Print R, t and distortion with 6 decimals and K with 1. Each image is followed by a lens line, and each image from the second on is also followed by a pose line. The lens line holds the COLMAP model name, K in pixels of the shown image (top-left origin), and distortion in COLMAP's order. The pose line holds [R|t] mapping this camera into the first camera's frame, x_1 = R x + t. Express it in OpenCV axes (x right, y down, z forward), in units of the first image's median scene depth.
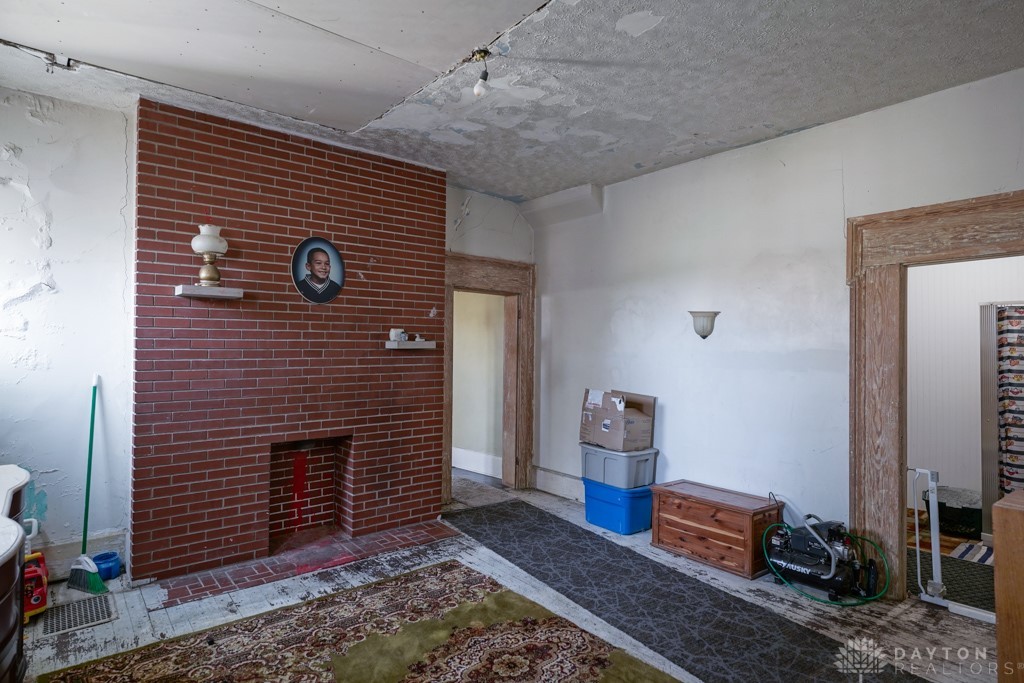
lens RADIAL K [[547.7, 0, 512.0], [0, 547.7, 341.5], [0, 0, 1]] dist [-0.001491, -0.000601]
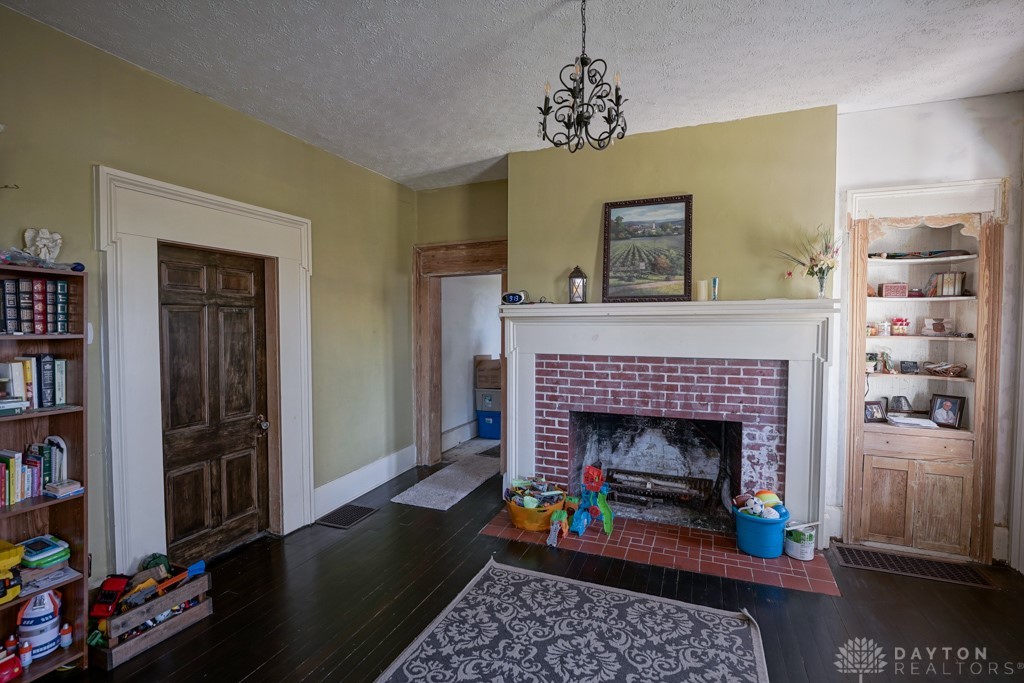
lens RADIAL K [[476.6, 0, 512.0], [0, 476.6, 341.5], [0, 0, 1]] dist [-0.000118, -0.000006]
pose [[-0.465568, -0.042343, 0.883999, -1.348522], [-0.010938, 0.999054, 0.042094, -0.005410], [-0.884945, 0.009928, -0.465590, 2.038575]]
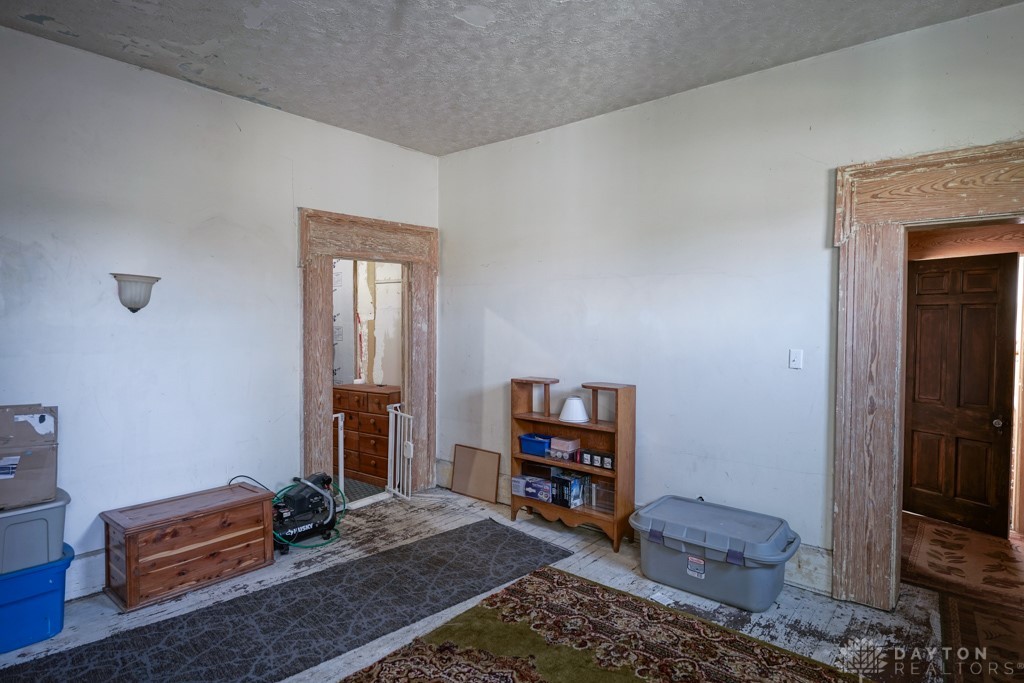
lens RADIAL K [[547.7, 0, 512.0], [0, 547.7, 341.5], [0, 0, 1]] dist [-0.001491, -0.000601]
pose [[-0.163560, -0.047825, 0.985373, -0.589485], [-0.011953, 0.998847, 0.046495, -0.007585], [-0.986461, -0.004174, -0.163943, 0.773857]]
